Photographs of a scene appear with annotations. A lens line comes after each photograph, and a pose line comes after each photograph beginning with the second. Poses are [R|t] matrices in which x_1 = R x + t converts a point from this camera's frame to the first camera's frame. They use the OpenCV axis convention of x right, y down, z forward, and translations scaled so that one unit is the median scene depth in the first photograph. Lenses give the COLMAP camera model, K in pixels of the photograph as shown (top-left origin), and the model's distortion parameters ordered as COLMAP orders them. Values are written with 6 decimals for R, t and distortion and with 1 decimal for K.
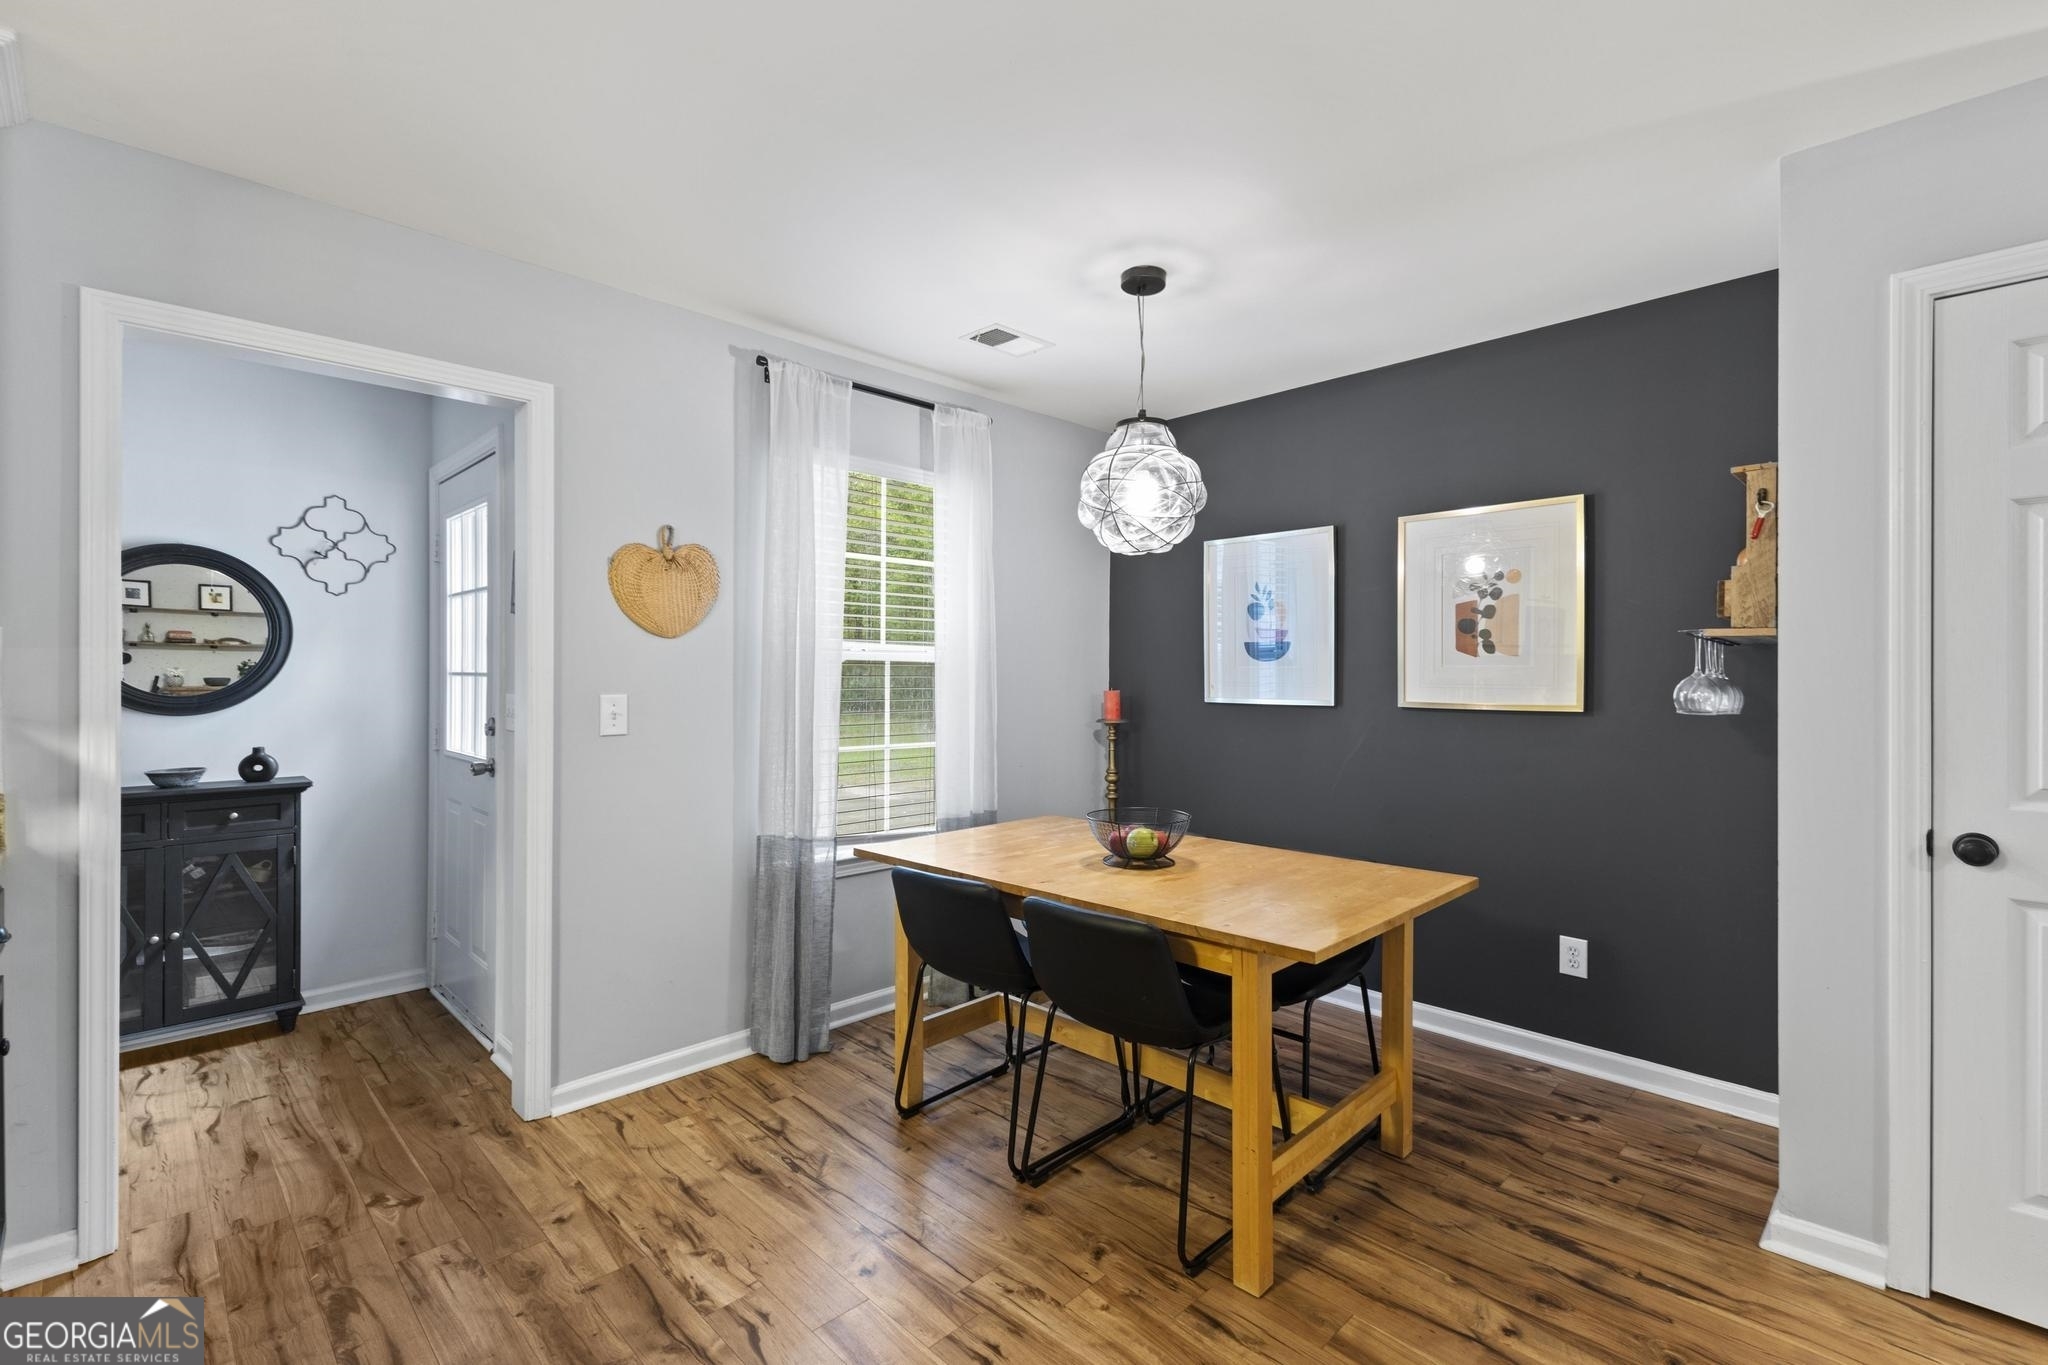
lens RADIAL K [[902.7, 0, 1032.8], [0, 902.7, 675.3], [0, 0, 1]] dist [0.013980, -0.002844]
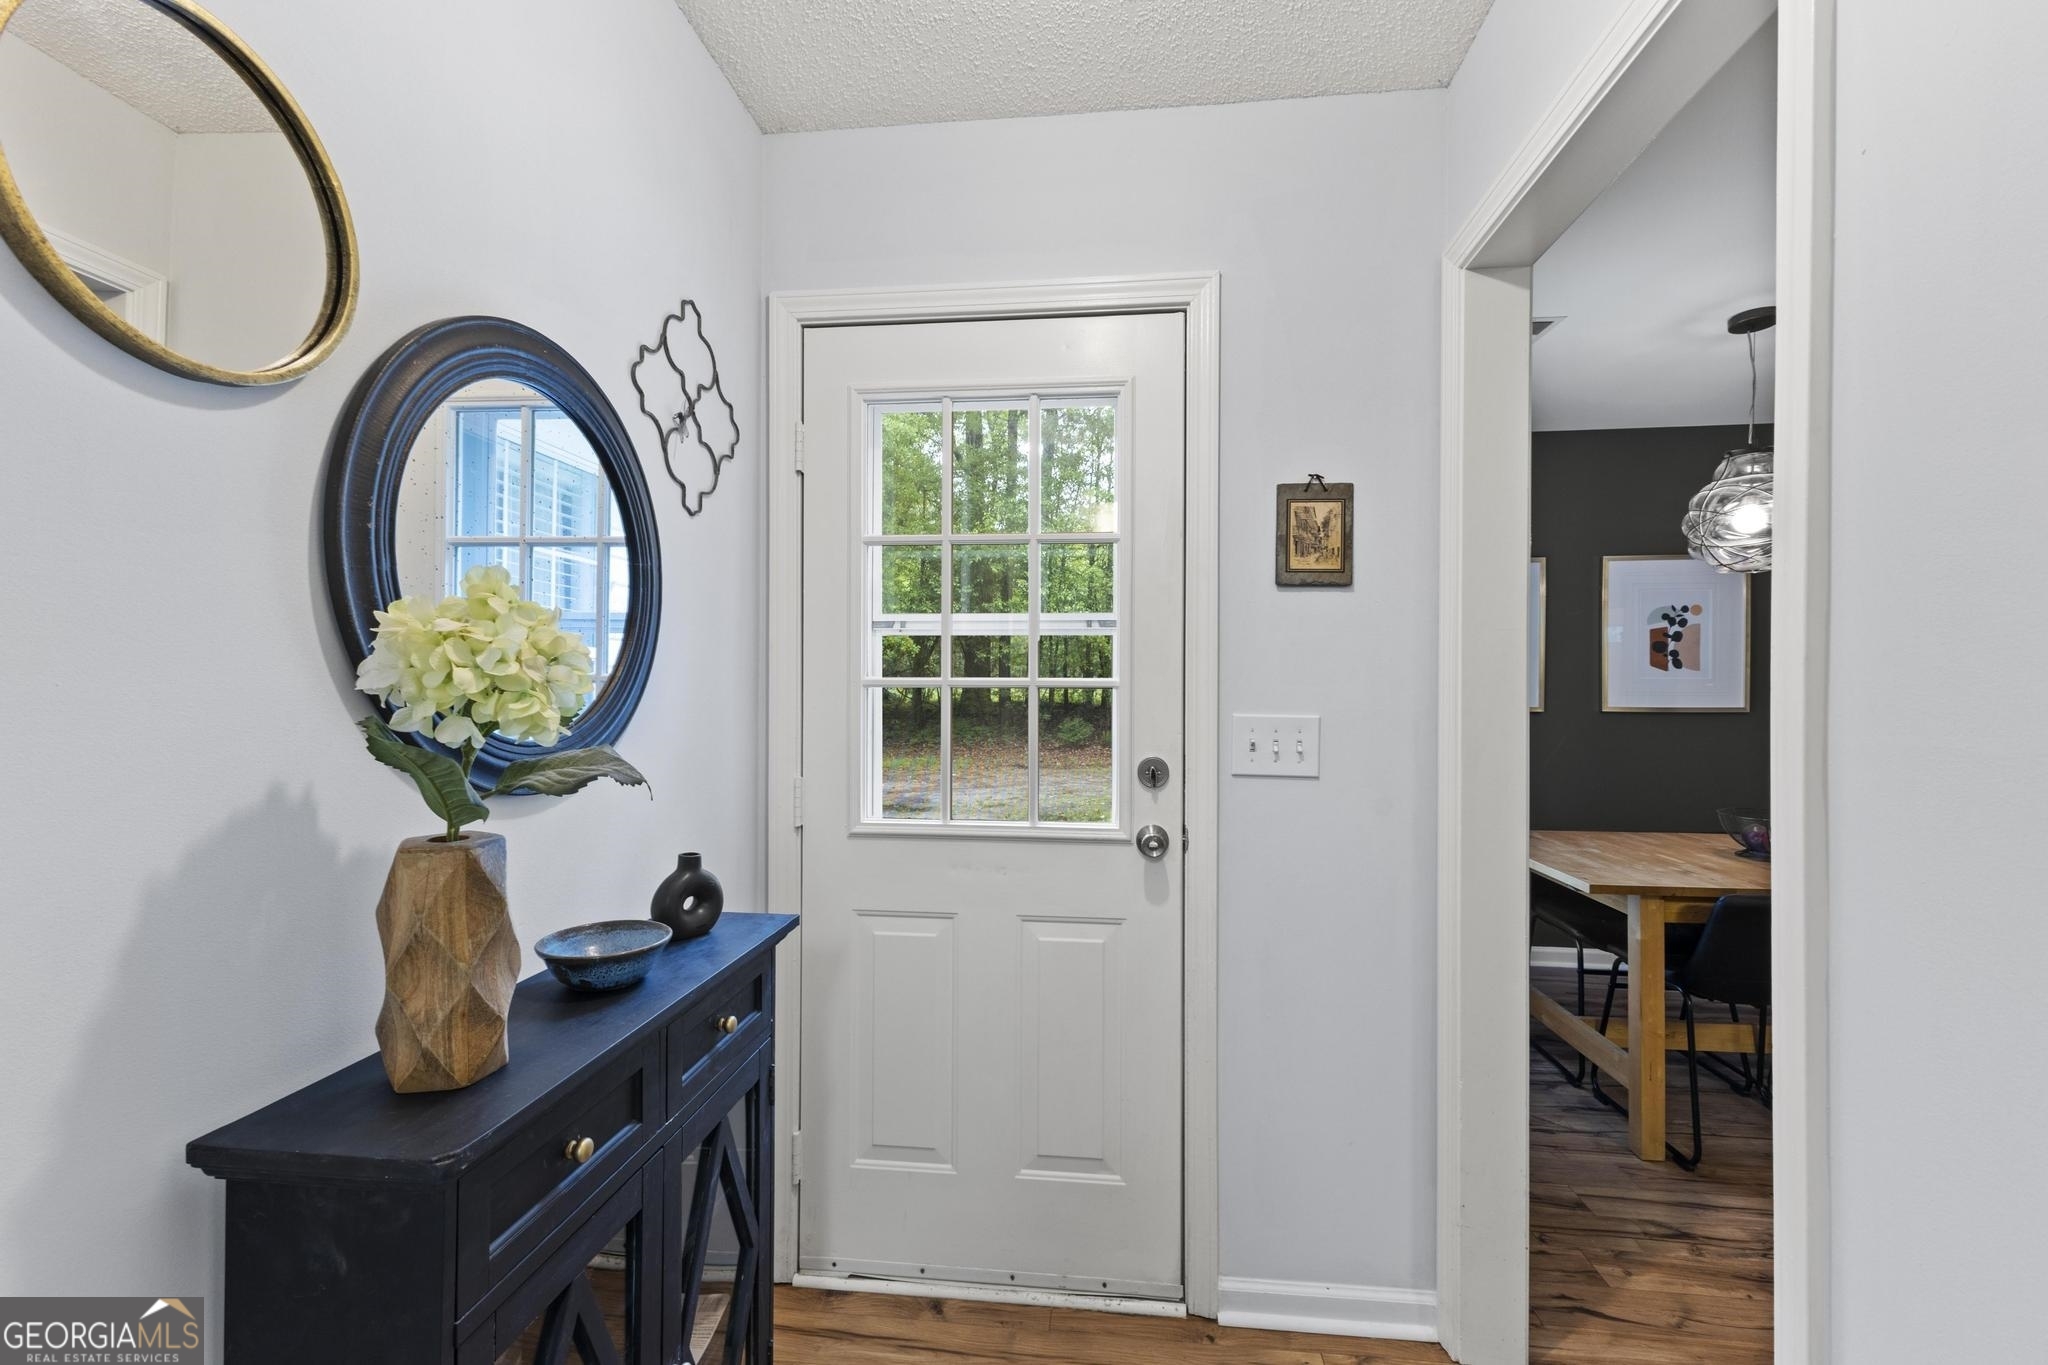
lens RADIAL K [[902.7, 0, 1029.8], [0, 902.7, 679.9], [0, 0, 1]] dist [0.013980, -0.002844]
pose [[0.774071, 0.003851, 0.633087, -1.024752], [-0.003062, 0.999993, -0.002340, -0.002481], [-0.633091, -0.000127, 0.774077, 0.585119]]
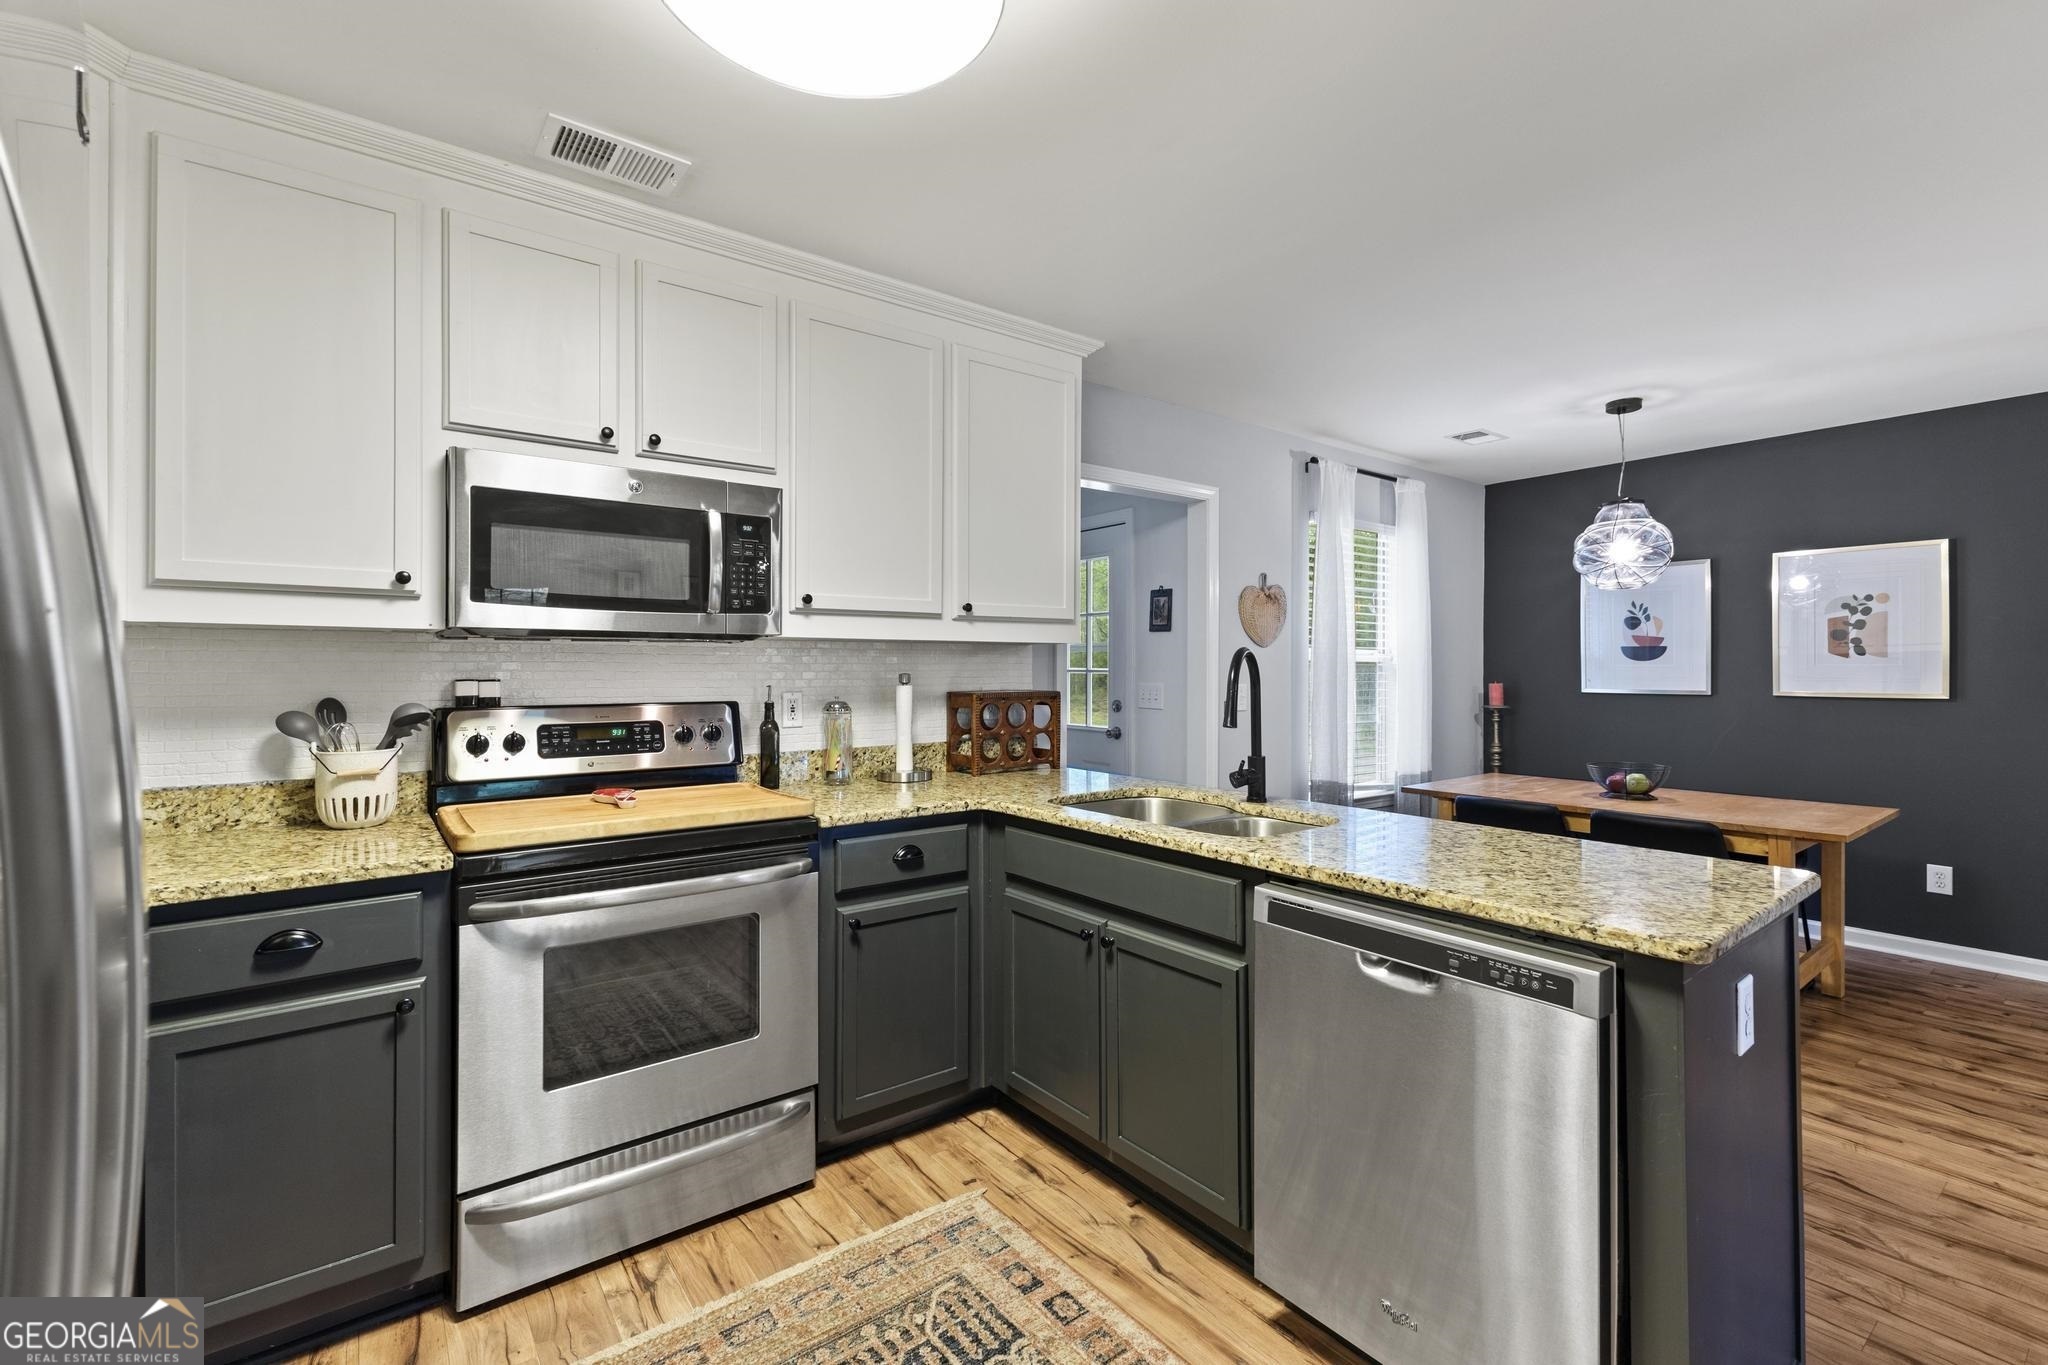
lens RADIAL K [[902.7, 0, 1021.8], [0, 902.7, 661.7], [0, 0, 1]] dist [0.013980, -0.002844]
pose [[0.991936, -0.002519, -0.126716, -0.562199], [0.001010, 0.999928, -0.011971, 0.000540], [0.126737, 0.011747, 0.991867, -0.503397]]
